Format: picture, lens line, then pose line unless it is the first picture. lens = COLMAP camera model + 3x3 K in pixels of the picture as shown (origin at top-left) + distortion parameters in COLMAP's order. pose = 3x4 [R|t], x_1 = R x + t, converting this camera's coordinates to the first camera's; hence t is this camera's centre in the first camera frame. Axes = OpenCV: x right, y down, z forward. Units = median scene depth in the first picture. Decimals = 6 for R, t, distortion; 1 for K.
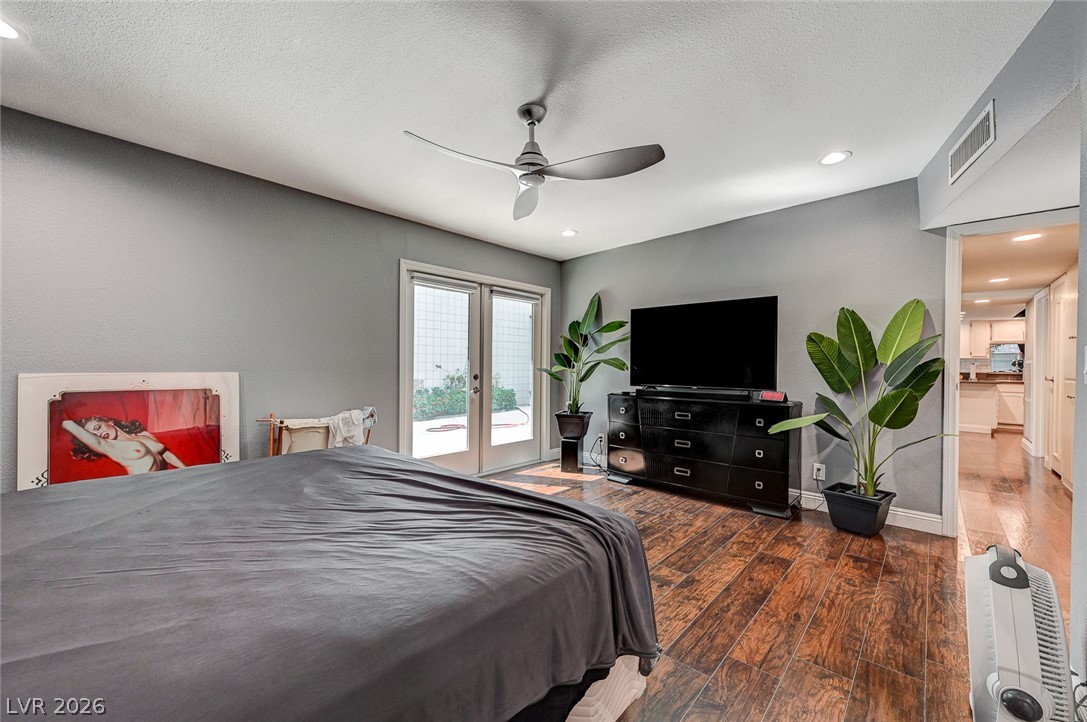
lens RADIAL K [[431.0, 0, 543.6], [0, 431.0, 368.6], [0, 0, 1]] dist [-0.001071, 0.000064]
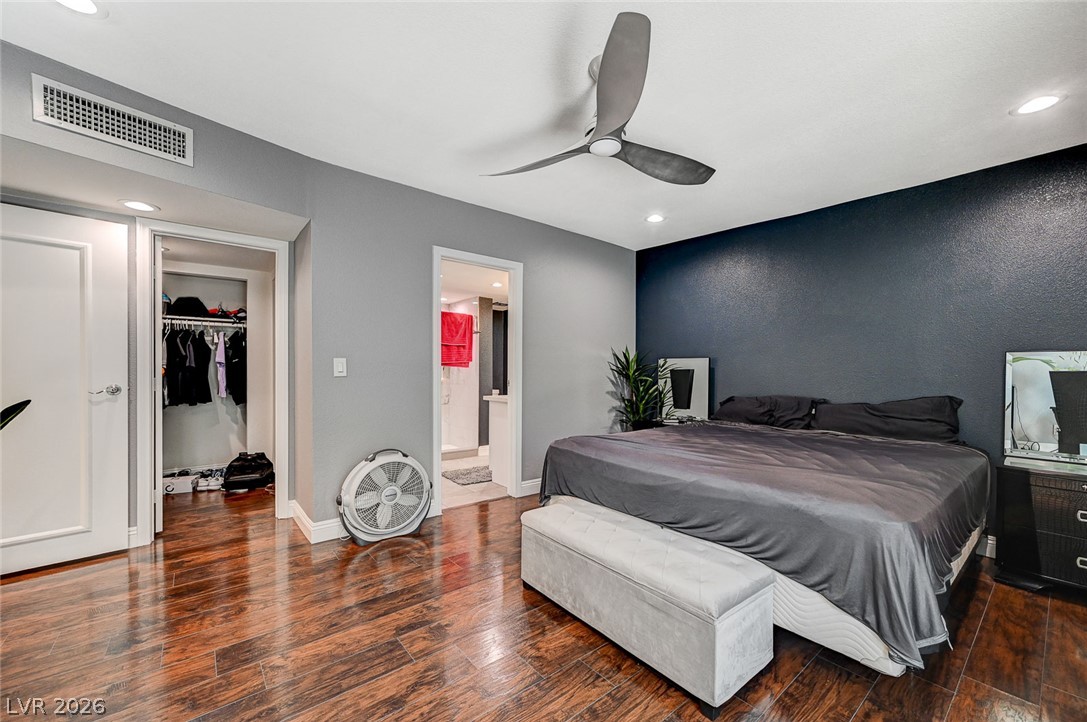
lens RADIAL K [[428.3, 0, 548.6], [0, 428.3, 365.6], [0, 0, 1]] dist [0.000329, 0.000166]
pose [[-0.990557, -0.008227, 0.136858, -0.026639], [-0.008872, 0.999952, -0.004106, -0.007417], [-0.136817, -0.005281, -0.990582, 1.234430]]
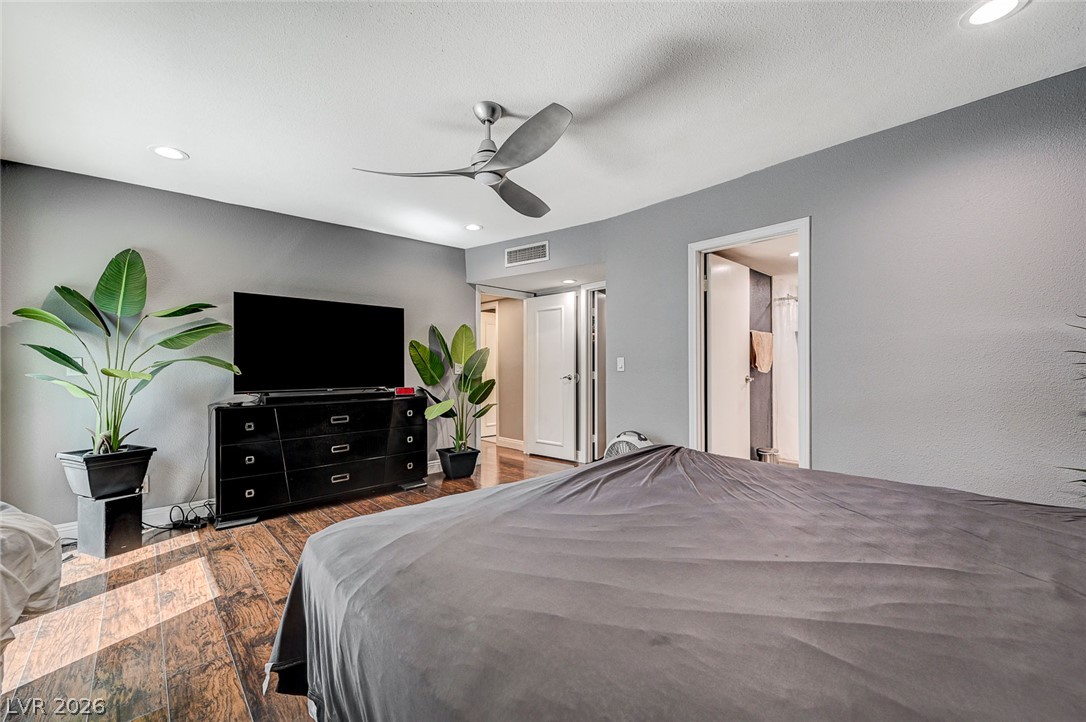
lens RADIAL K [[427.9, 0, 548.1], [0, 427.9, 365.6], [0, 0, 1]] dist [0.000329, 0.000166]
pose [[0.069914, -0.008753, 0.997515, -0.665727], [0.006770, 0.999943, 0.008299, -0.016095], [-0.997530, 0.006173, 0.069970, 0.536968]]
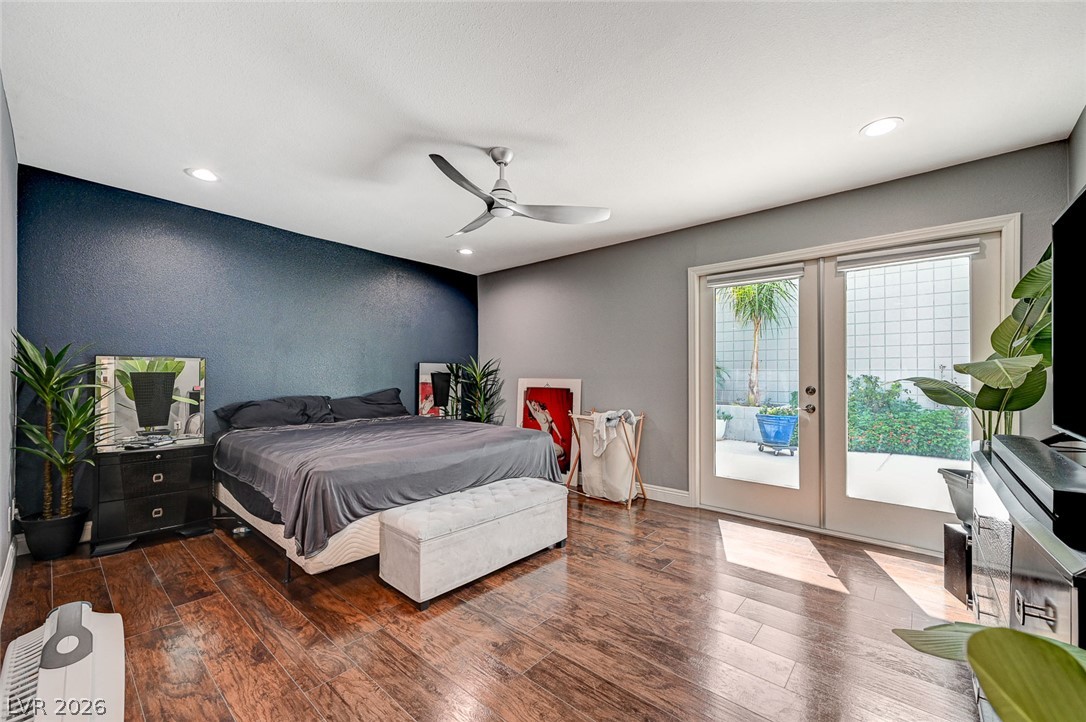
lens RADIAL K [[430.6, 0, 543.1], [0, 430.6, 368.6], [0, 0, 1]] dist [-0.001071, 0.000064]
pose [[0.017727, -0.016087, -0.999713, 0.742033], [-0.008042, 0.999836, -0.016231, -0.002823], [0.999811, 0.008327, 0.017594, 0.726606]]
